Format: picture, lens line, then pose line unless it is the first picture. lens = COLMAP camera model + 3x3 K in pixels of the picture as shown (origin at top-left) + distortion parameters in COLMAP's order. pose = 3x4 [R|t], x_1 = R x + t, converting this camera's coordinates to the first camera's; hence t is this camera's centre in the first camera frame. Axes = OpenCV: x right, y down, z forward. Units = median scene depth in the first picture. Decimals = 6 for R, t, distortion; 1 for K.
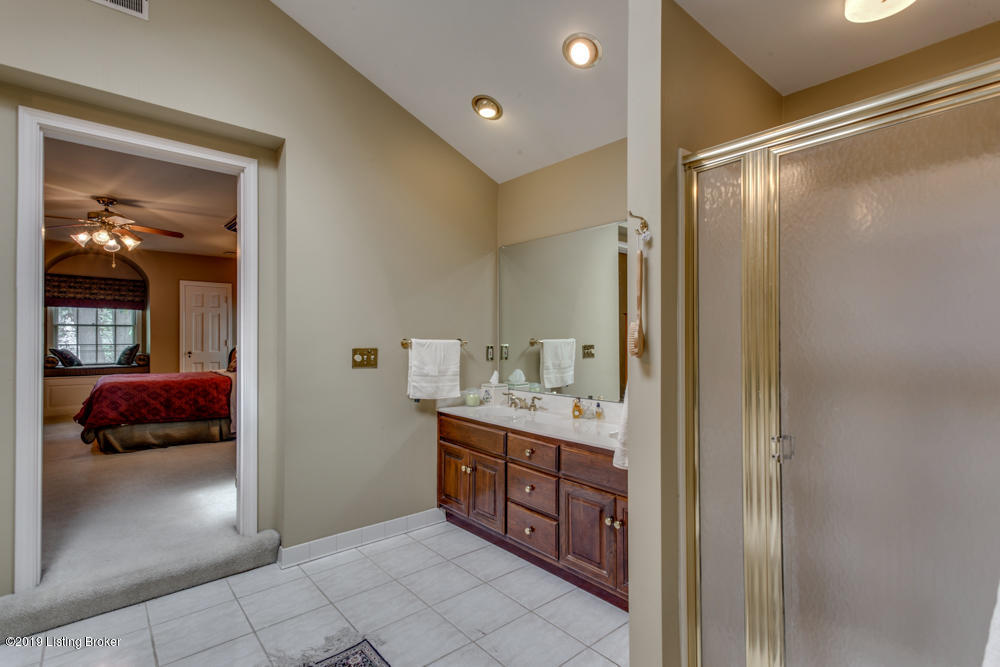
lens RADIAL K [[475.8, 0, 496.9], [0, 475.8, 330.1], [0, 0, 1]] dist [0.024774, -0.000119]
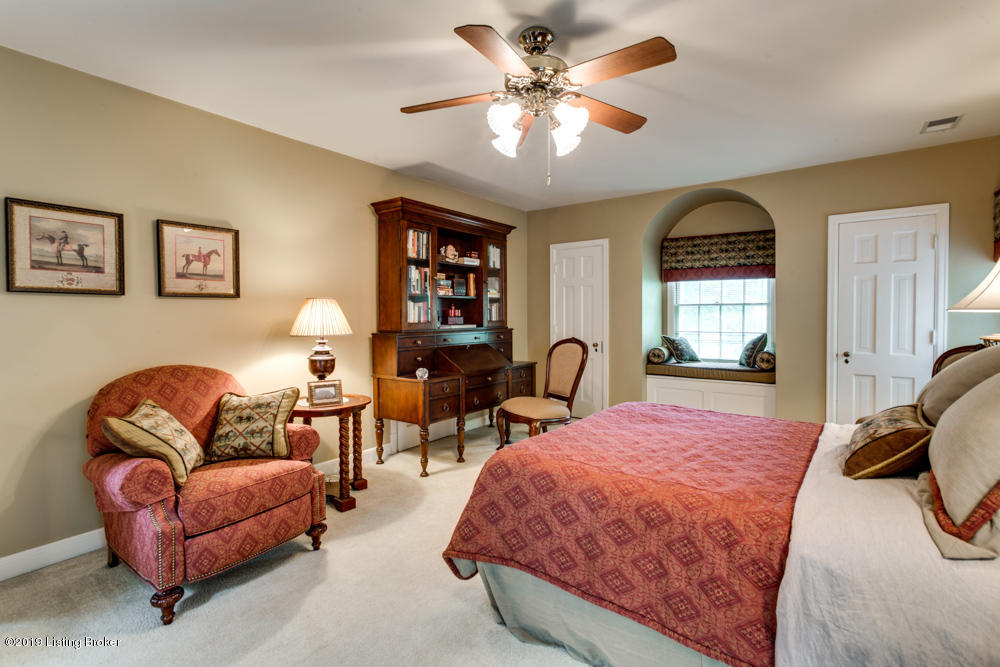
lens RADIAL K [[475.8, 0, 496.9], [0, 475.8, 330.1], [0, 0, 1]] dist [0.024774, -0.000119]
pose [[0.229676, 0.040417, -0.972428, -0.232870], [0.023367, 0.998620, 0.047024, -0.012763], [0.972987, -0.033523, 0.228415, 0.539651]]
